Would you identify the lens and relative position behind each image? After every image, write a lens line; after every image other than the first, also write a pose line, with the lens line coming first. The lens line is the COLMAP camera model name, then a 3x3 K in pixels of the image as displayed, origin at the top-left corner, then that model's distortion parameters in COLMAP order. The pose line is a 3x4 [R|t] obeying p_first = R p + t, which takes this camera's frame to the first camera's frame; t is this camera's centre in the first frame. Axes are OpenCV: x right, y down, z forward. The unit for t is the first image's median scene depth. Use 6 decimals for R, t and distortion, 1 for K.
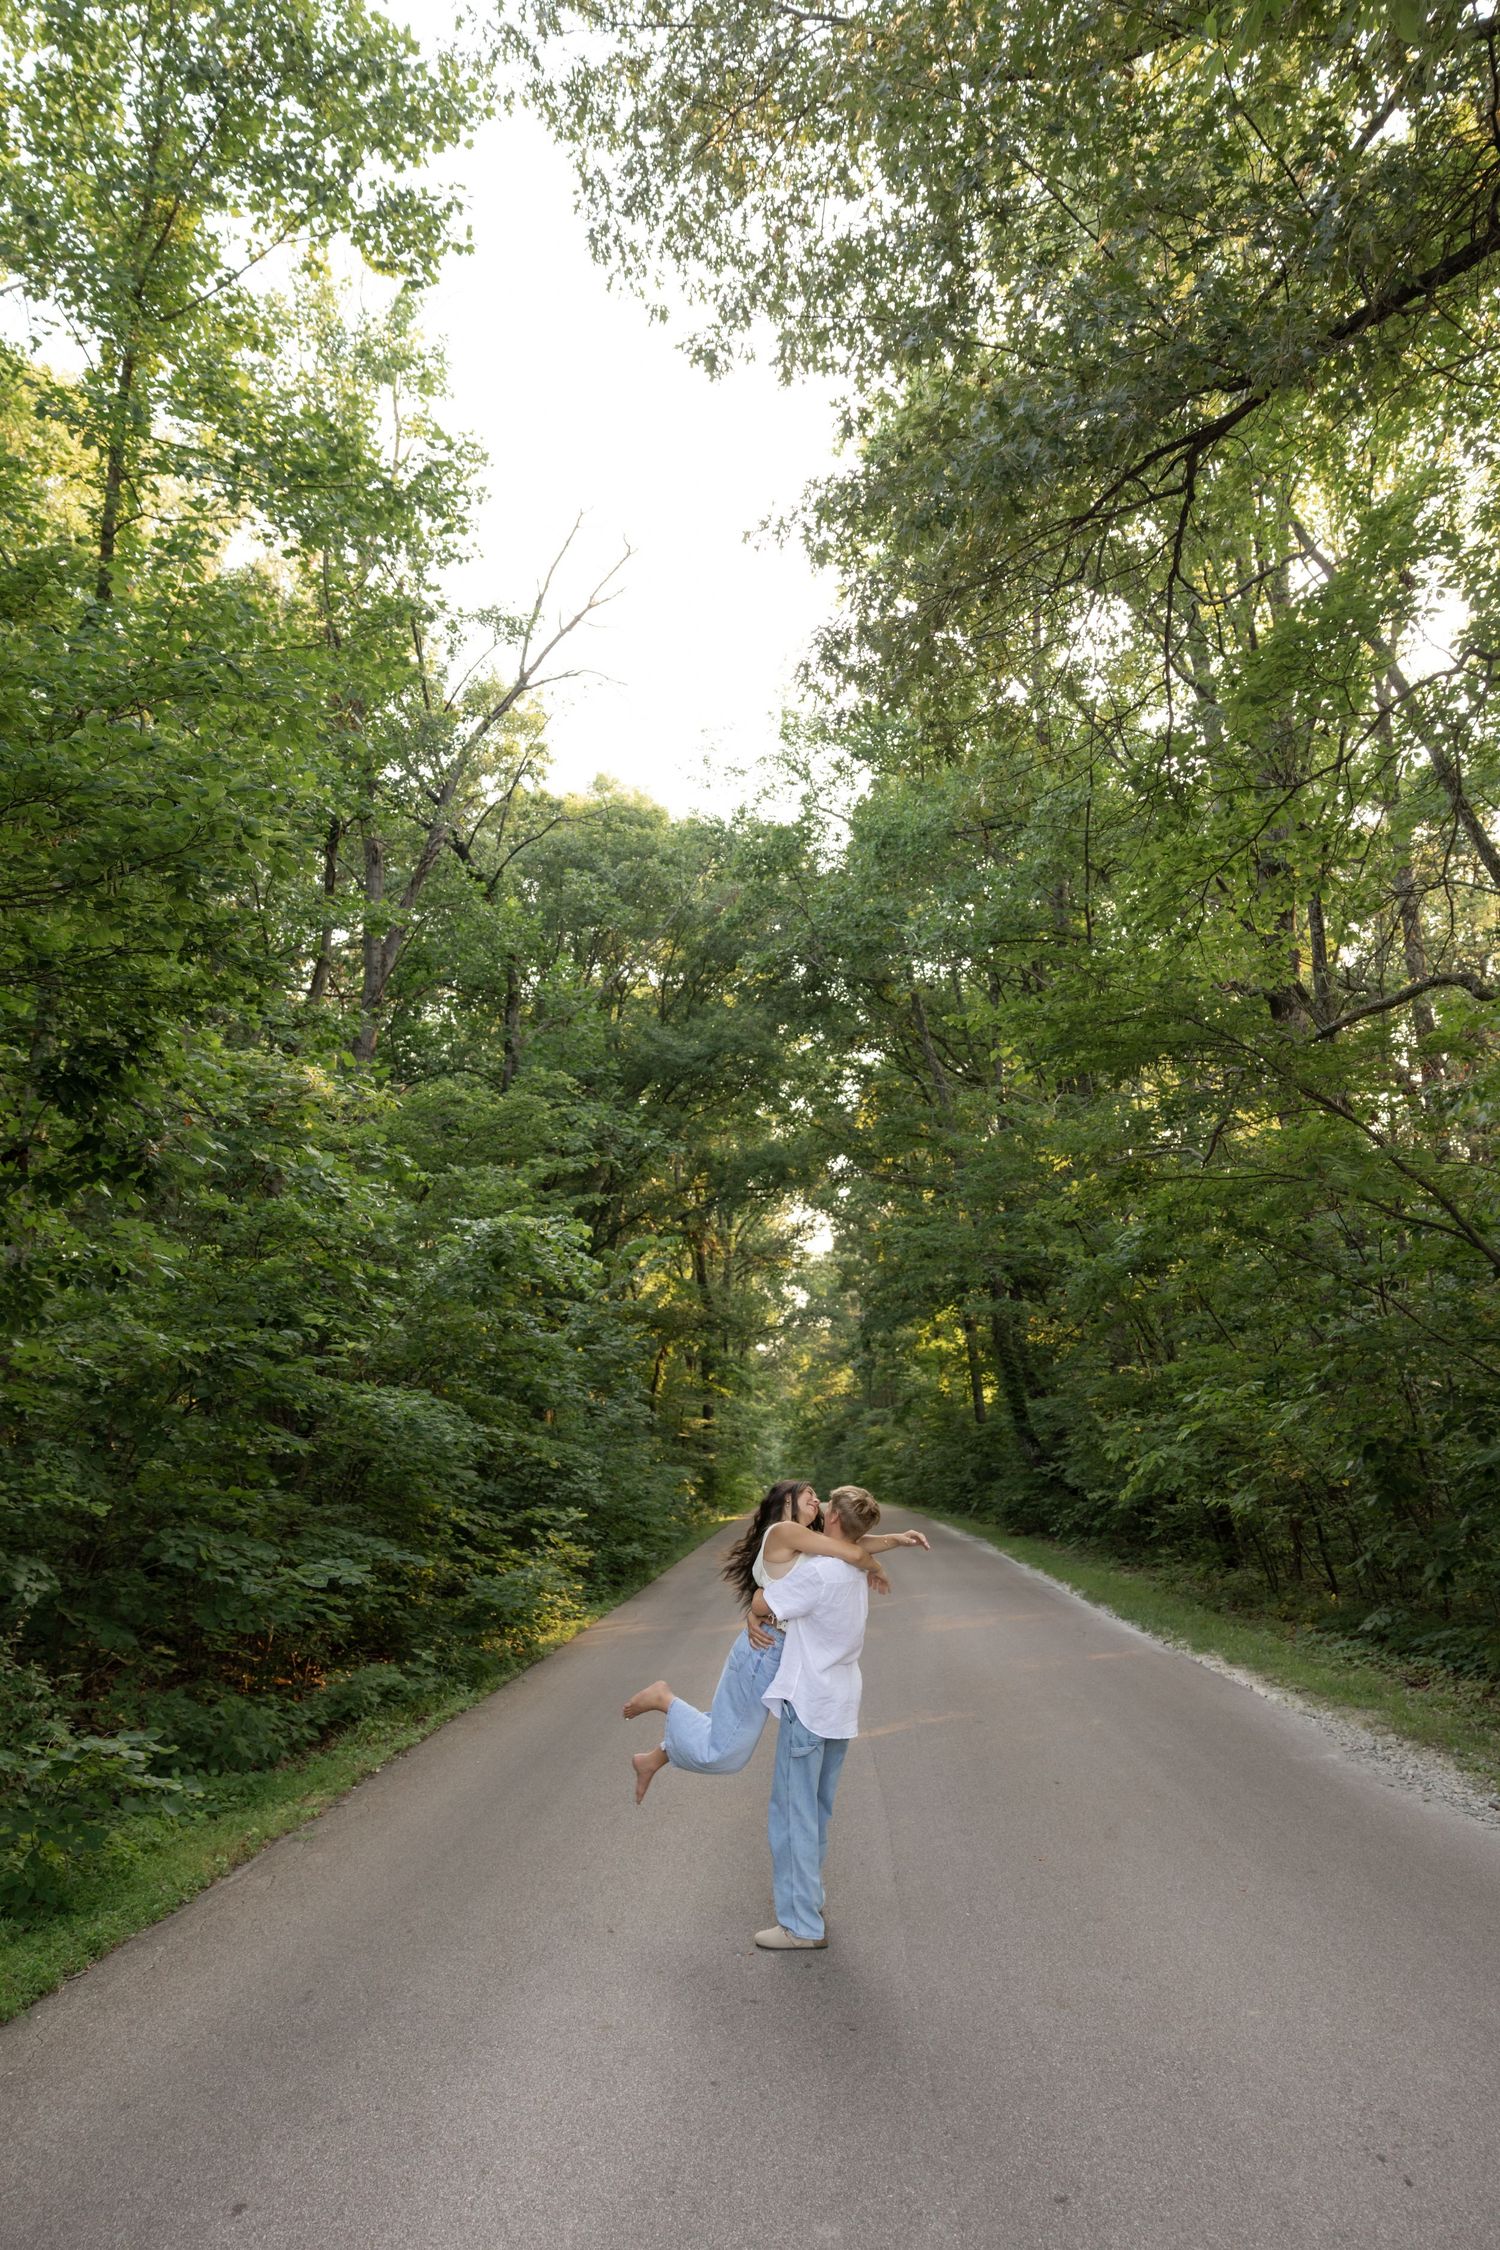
lens RADIAL K [[1549.6, 0, 761.3], [0, 1549.6, 1144.0], [0, 0, 1]] dist [0.040091, -0.016190]
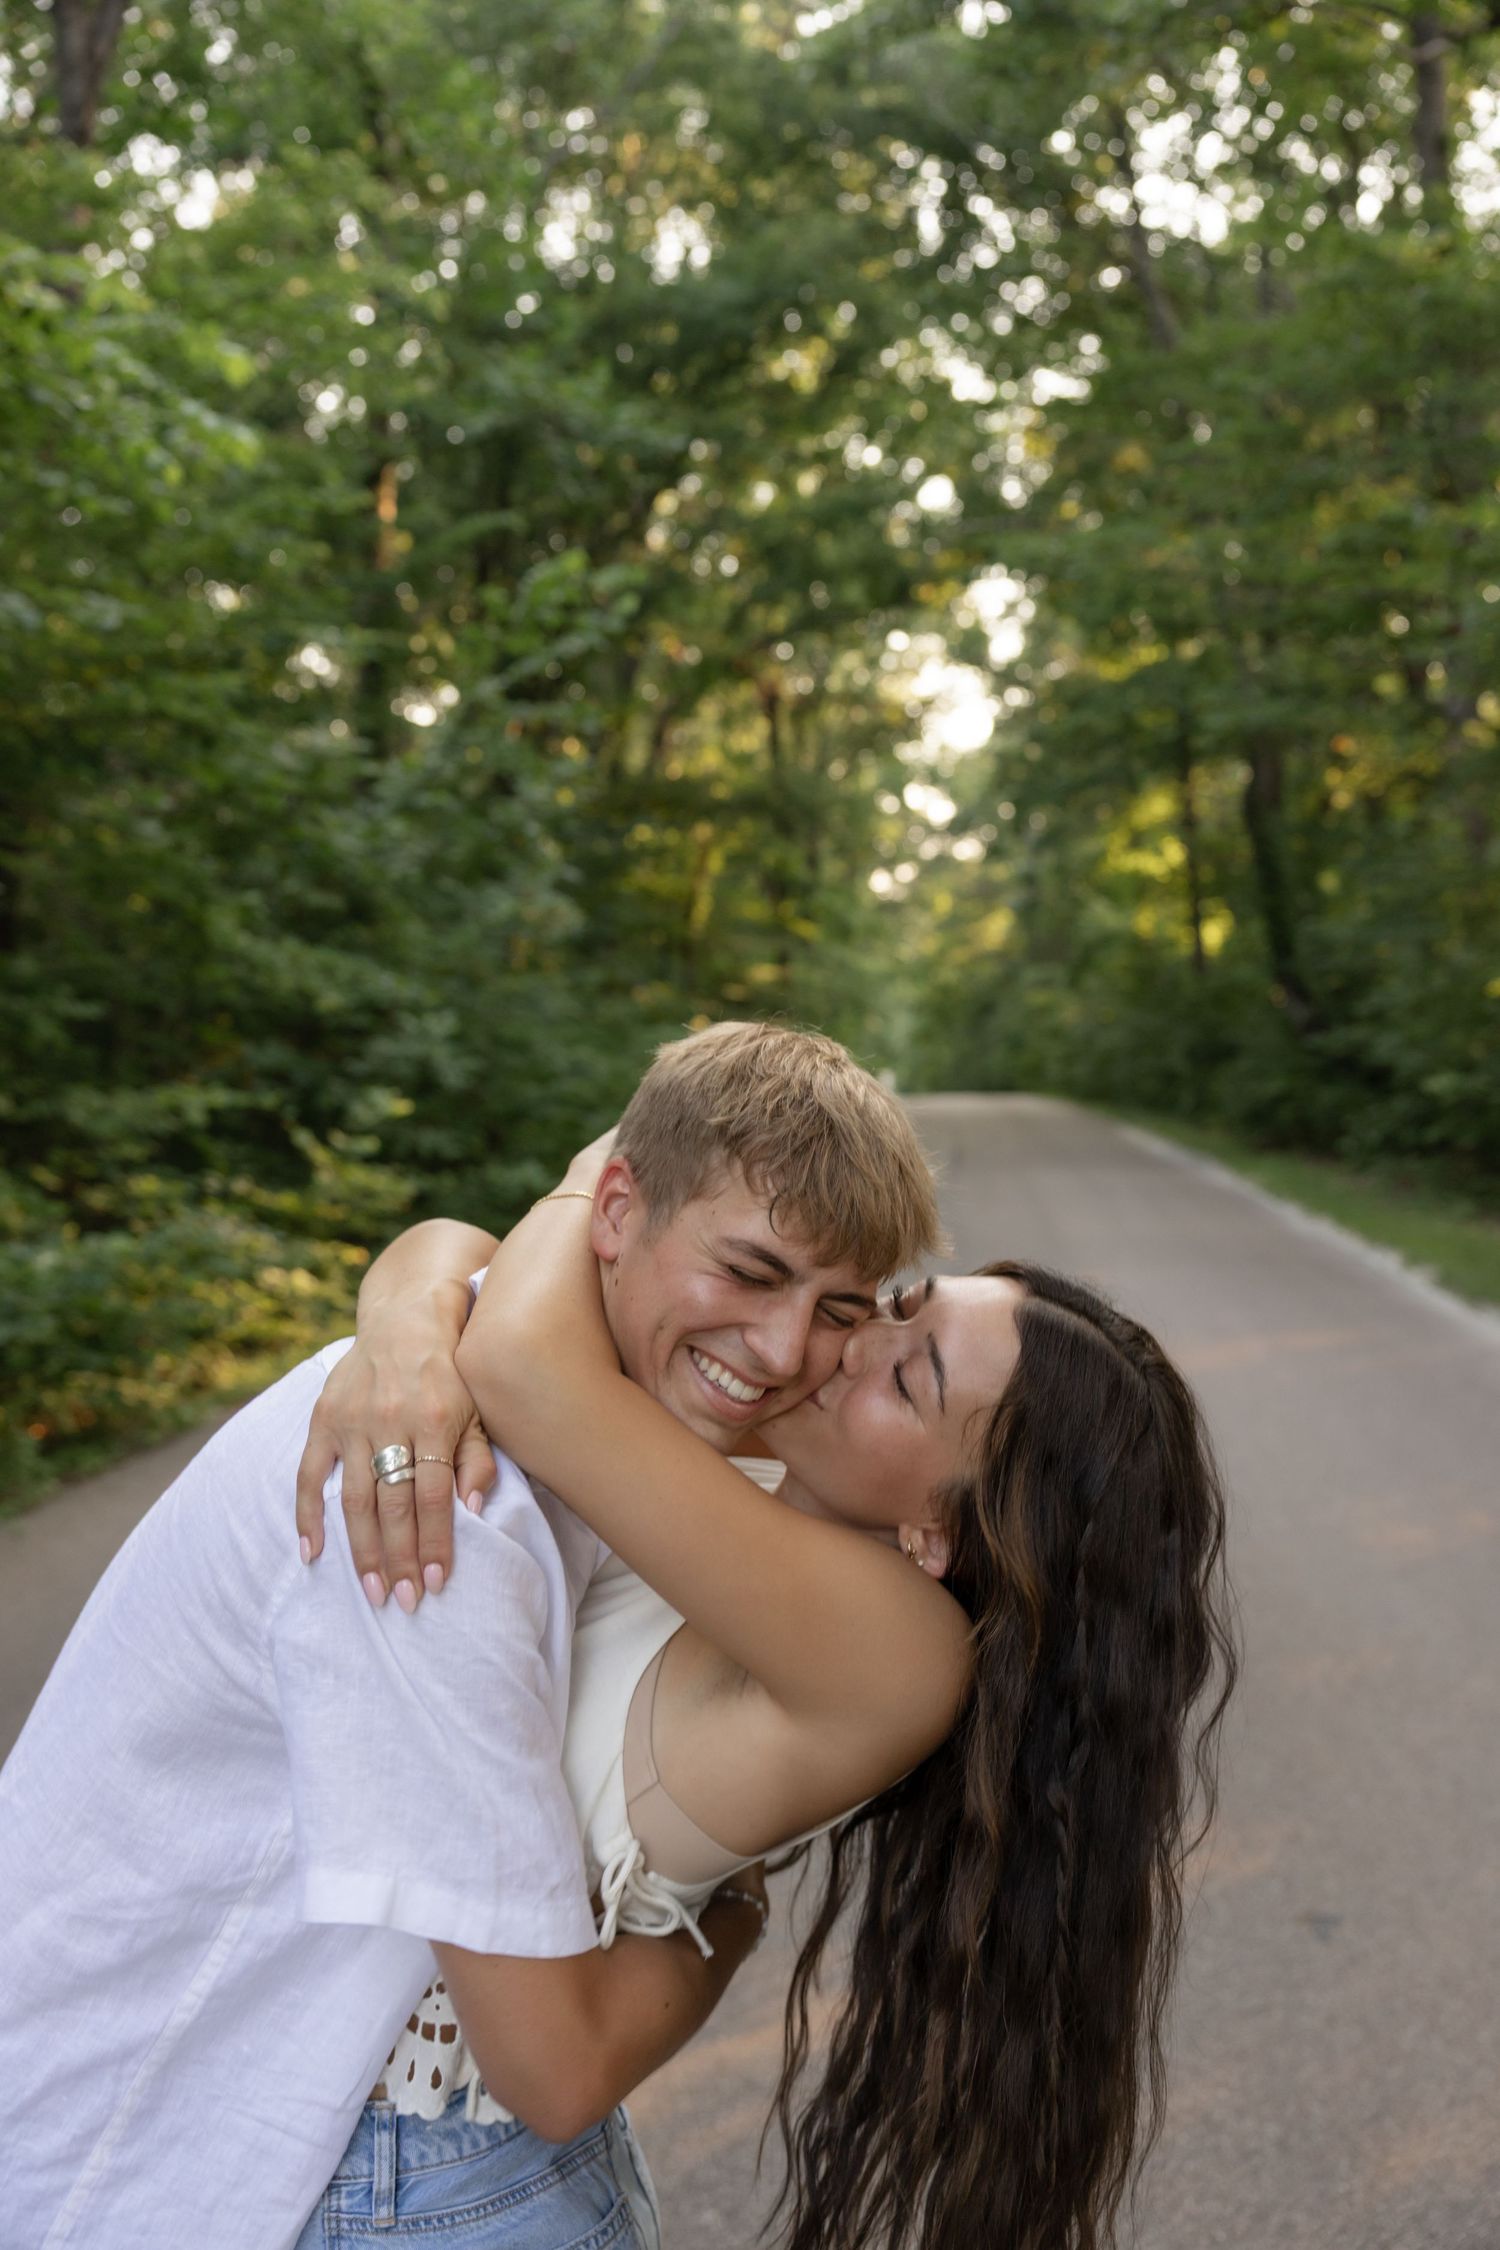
lens RADIAL K [[2173.1, 0, 762.0], [0, 2173.1, 1140.2], [0, 0, 1]] dist [0.031142, 0.000000]
pose [[0.998425, 0.014574, -0.054175, 0.022417], [-0.000853, 0.969500, 0.245092, 0.053708], [0.056094, -0.244660, 0.967985, 0.225587]]
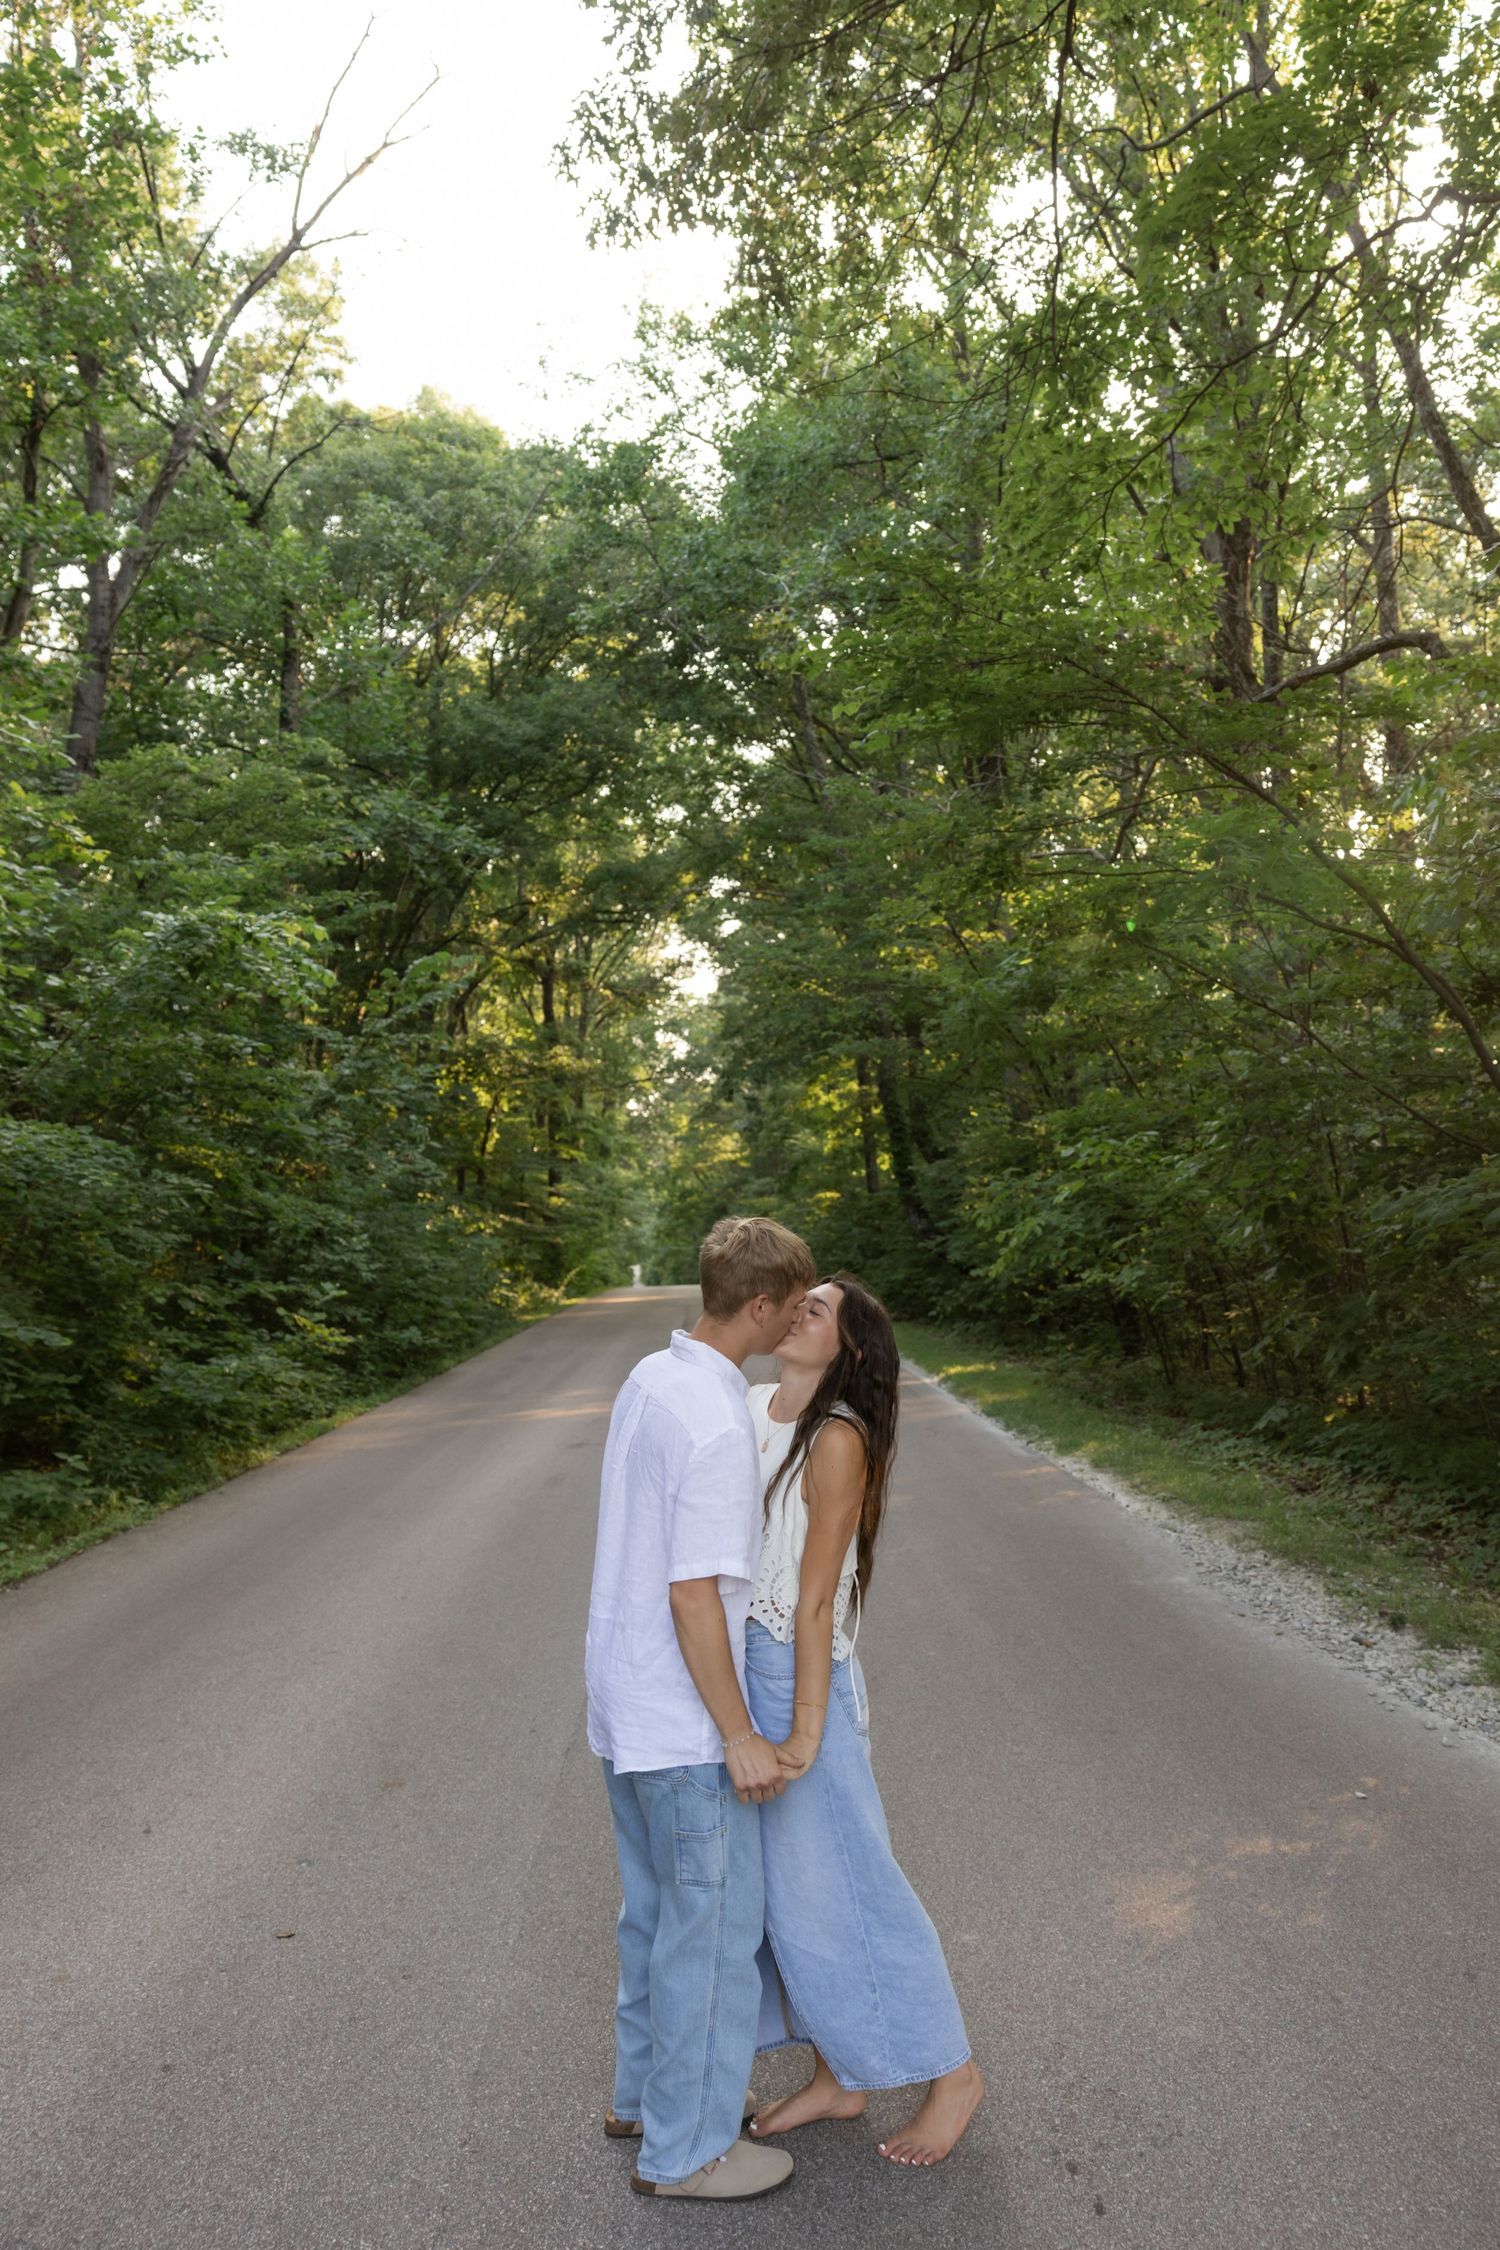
lens RADIAL K [[1838.5, 0, 785.9], [0, 1838.5, 1057.0], [0, 0, 1]] dist [-0.005592, 0.012840]
pose [[0.996535, 0.015559, 0.081710, 0.023144], [-0.023888, 0.994501, 0.101966, 0.009510], [-0.079674, -0.103565, 0.991426, 0.031055]]
